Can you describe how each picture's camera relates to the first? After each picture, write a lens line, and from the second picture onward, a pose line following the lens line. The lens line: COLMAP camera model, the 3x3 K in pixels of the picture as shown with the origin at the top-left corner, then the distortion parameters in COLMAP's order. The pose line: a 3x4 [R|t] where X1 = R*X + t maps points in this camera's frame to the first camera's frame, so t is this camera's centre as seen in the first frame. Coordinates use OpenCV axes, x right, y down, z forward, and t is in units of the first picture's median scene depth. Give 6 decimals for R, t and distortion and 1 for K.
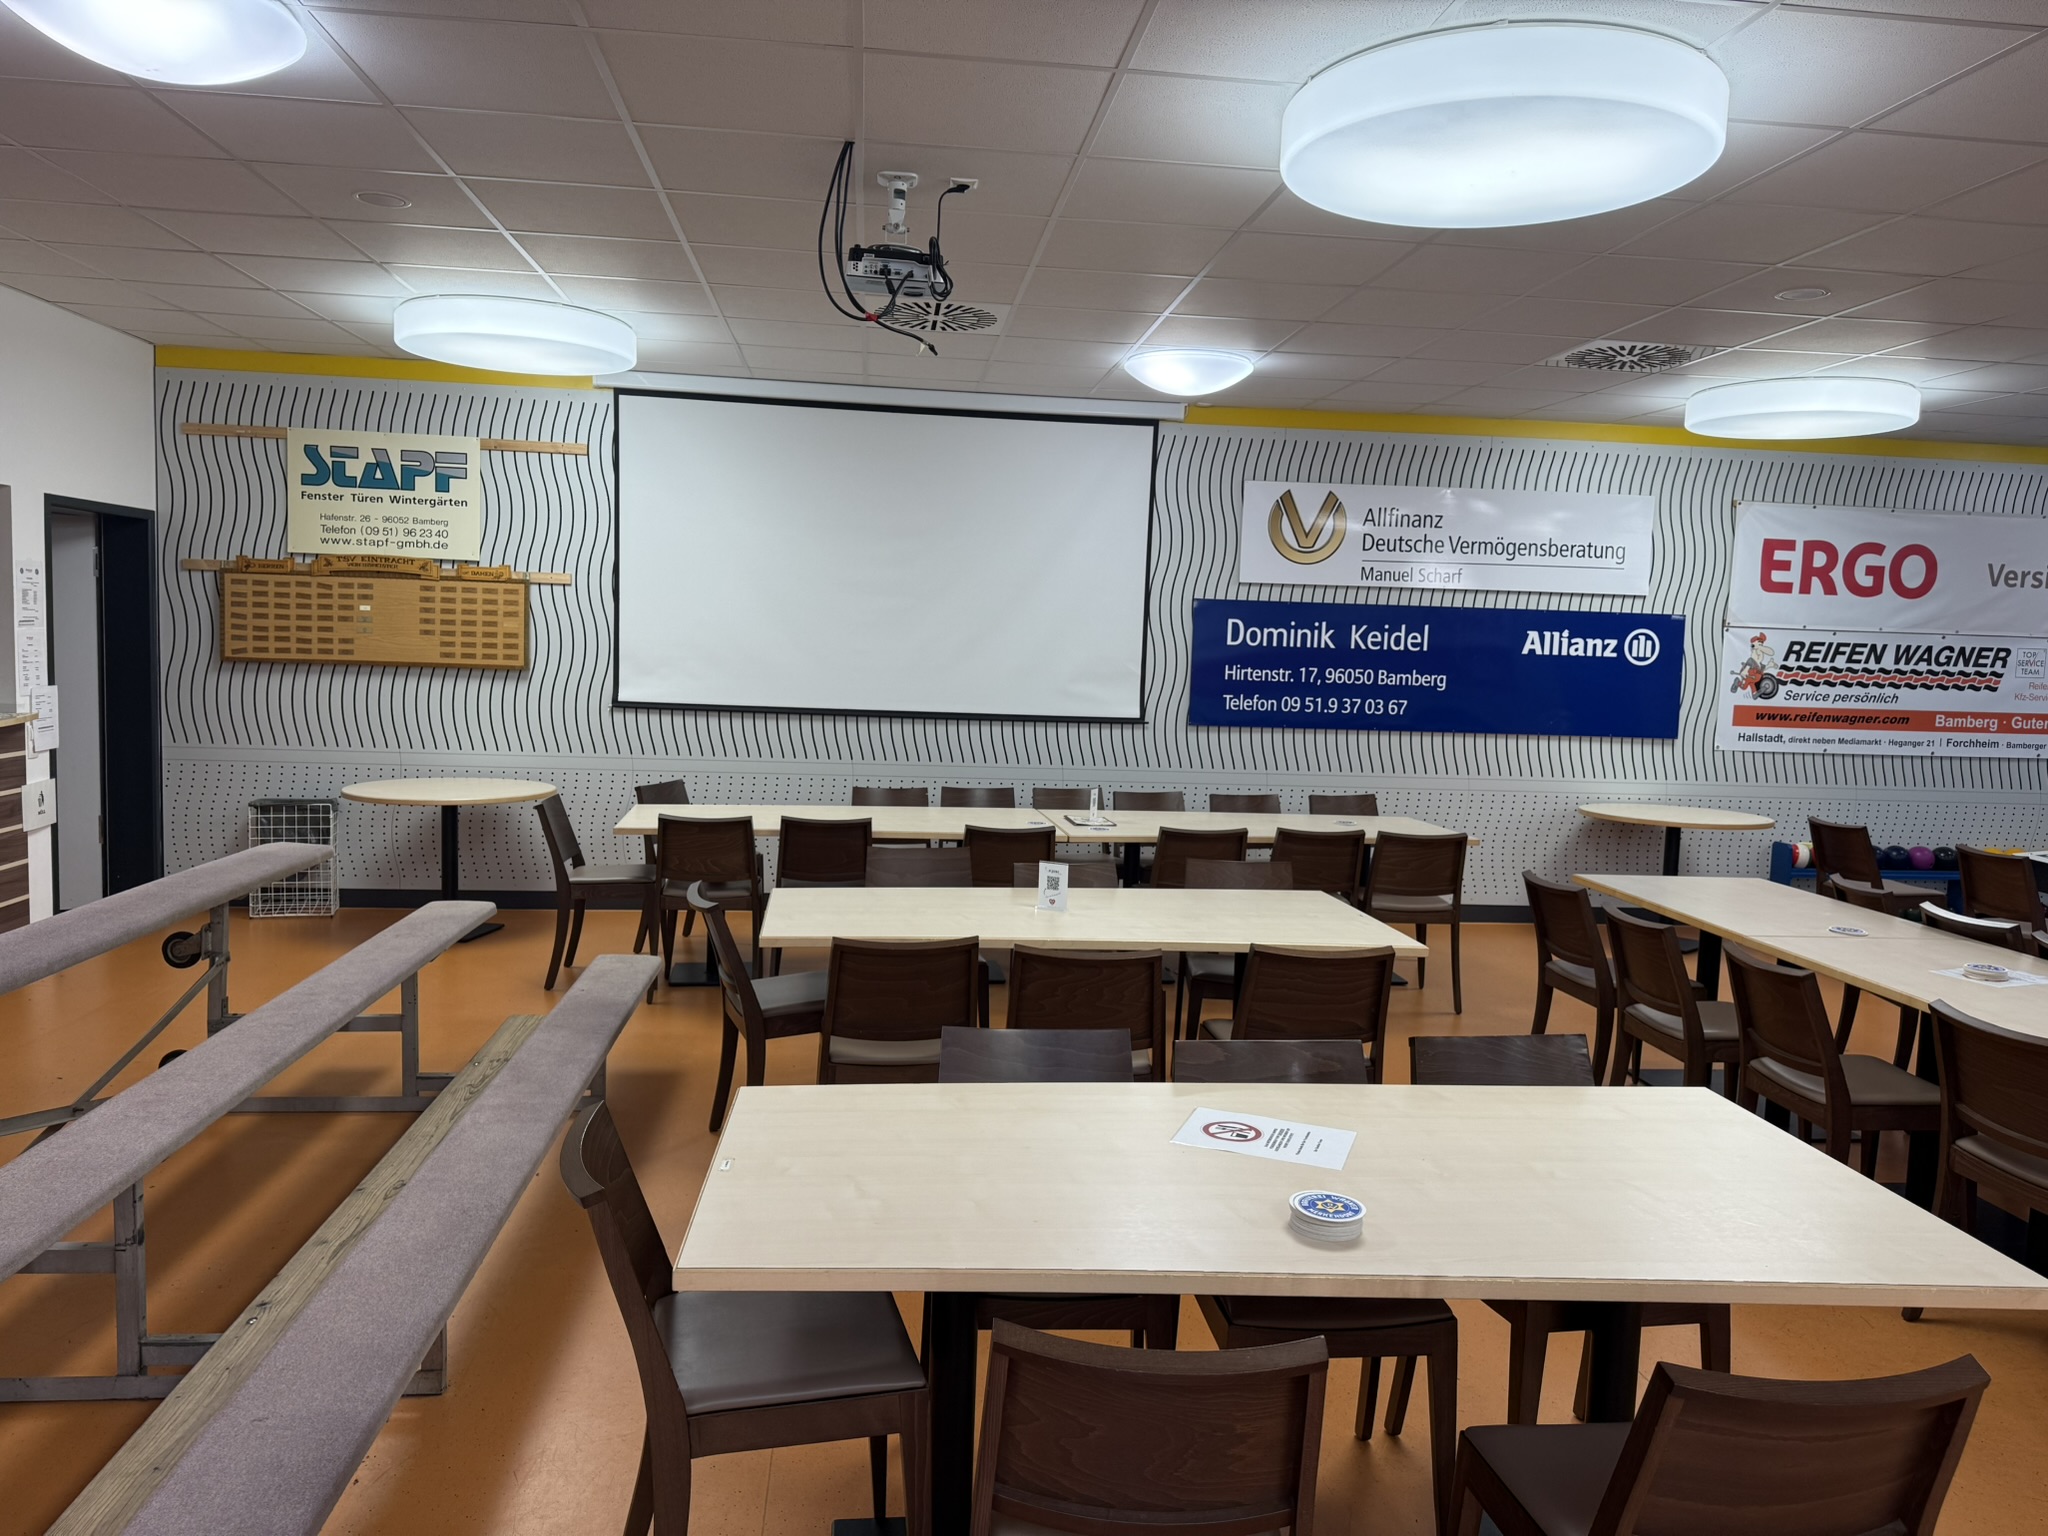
lens RADIAL K [[1427.3, 0, 1021.2], [0, 1427.3, 757.1], [0, 0, 1]] dist [0.120055, -0.189953]
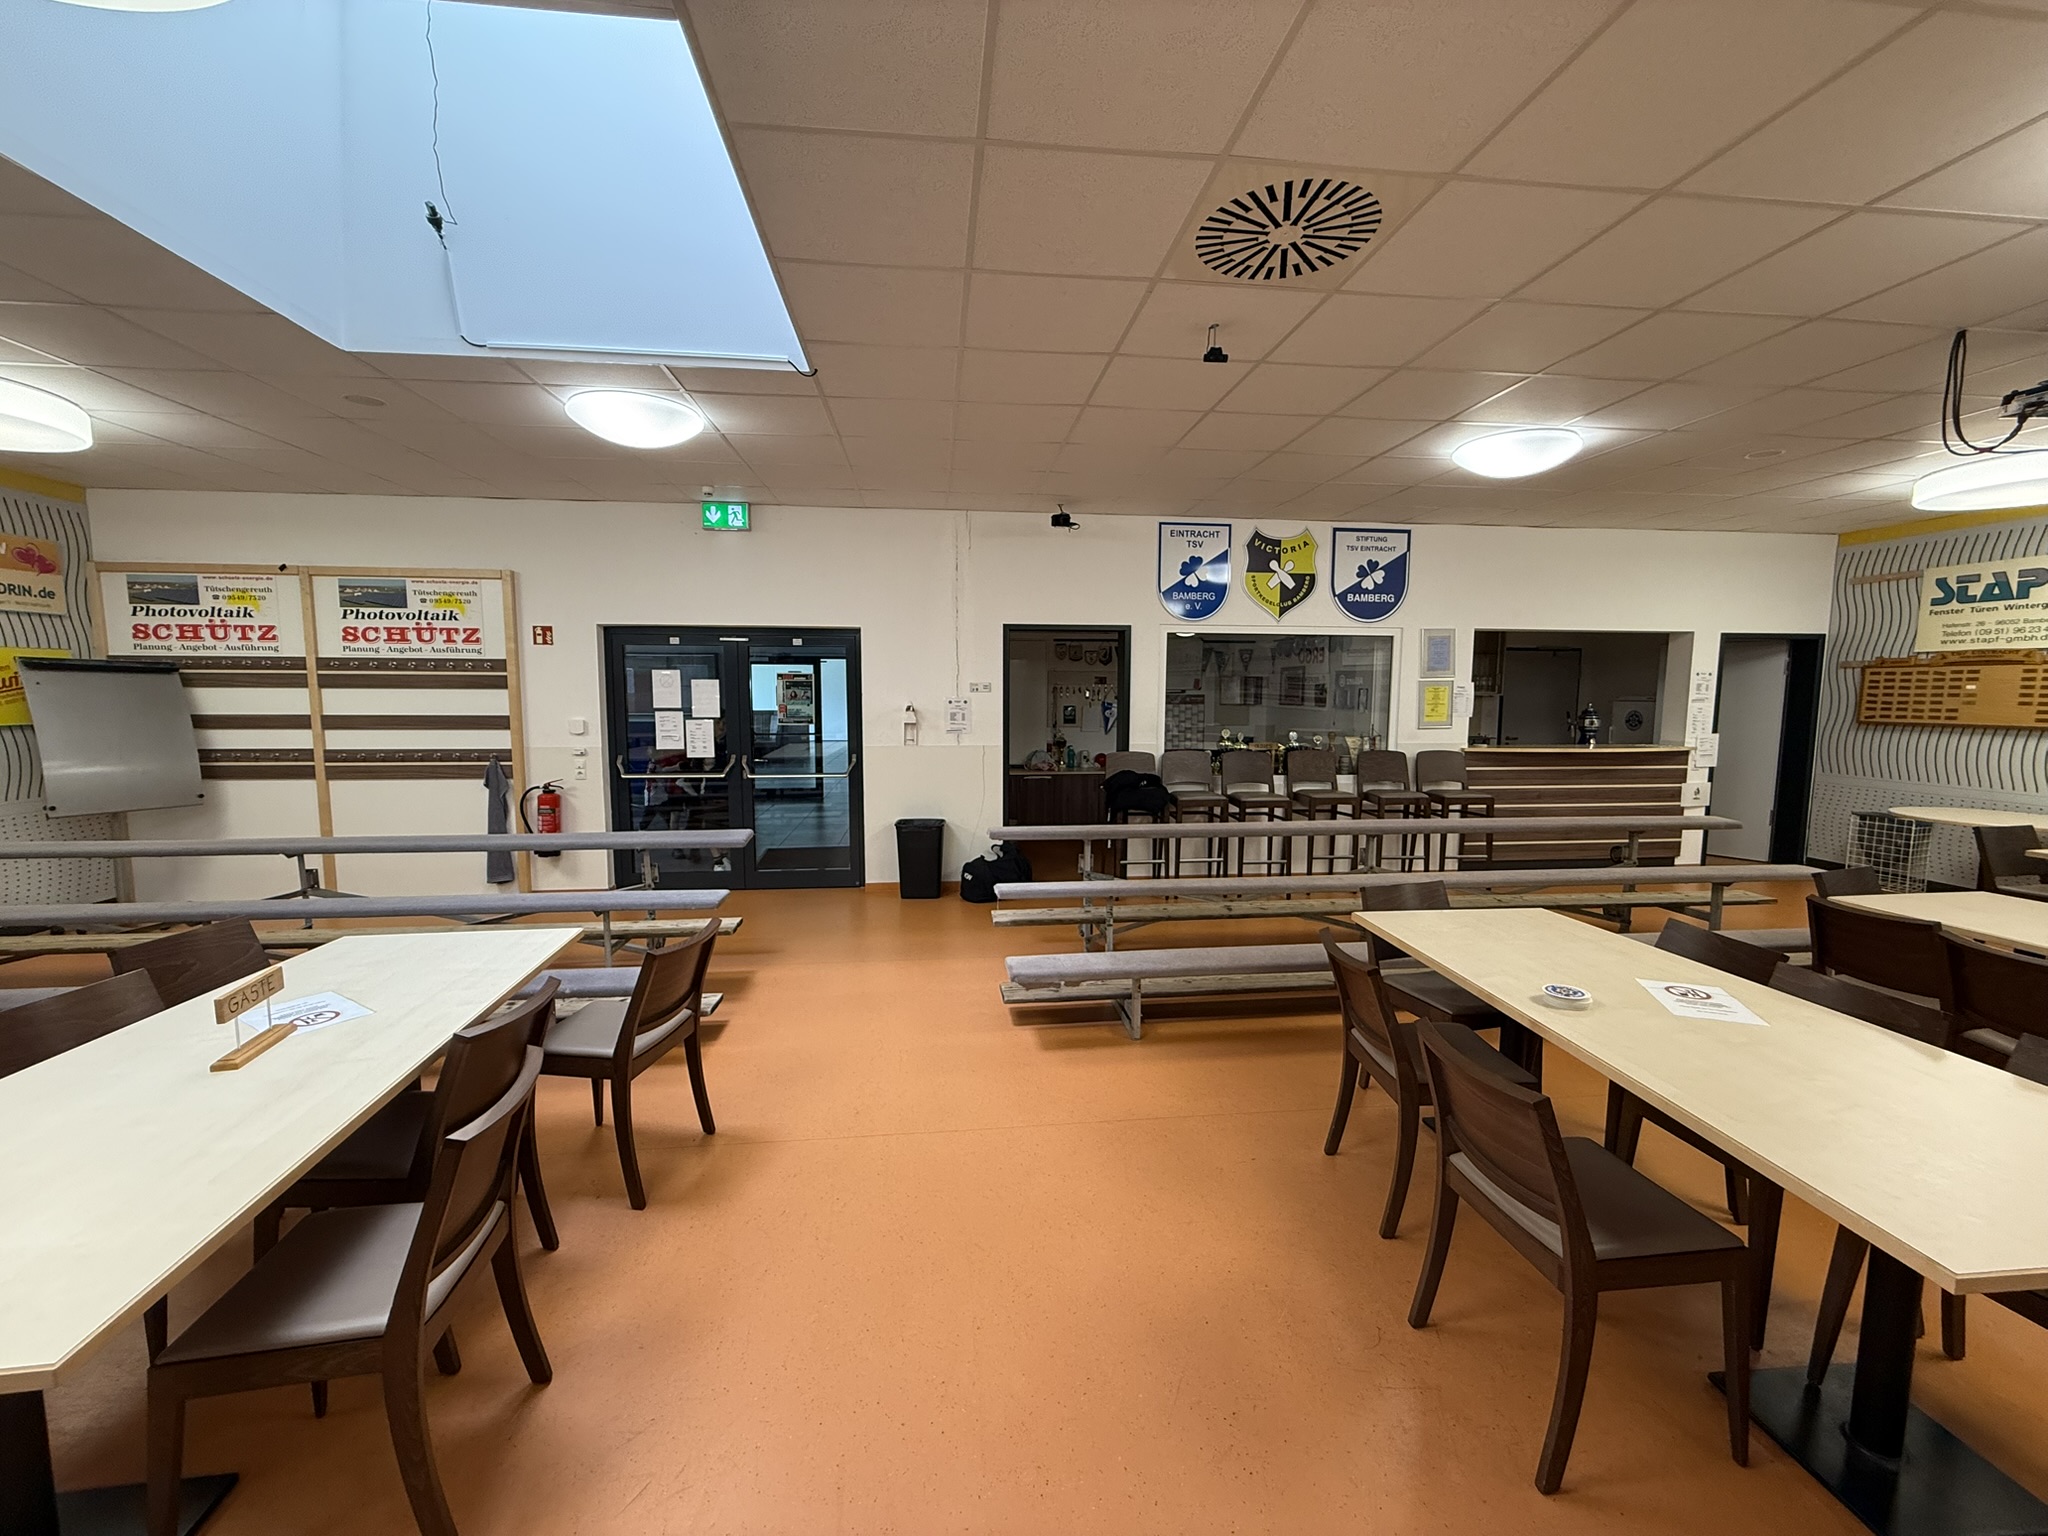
lens RADIAL K [[813.2, 0, 1023.6], [0, 813.2, 769.1], [0, 0, 1]] dist [-0.002590, -0.000765]
pose [[0.005916, 0.064757, -0.997884, 0.313128], [-0.087674, 0.994092, 0.063991, 0.006688], [0.996132, 0.087110, 0.011559, 0.072315]]
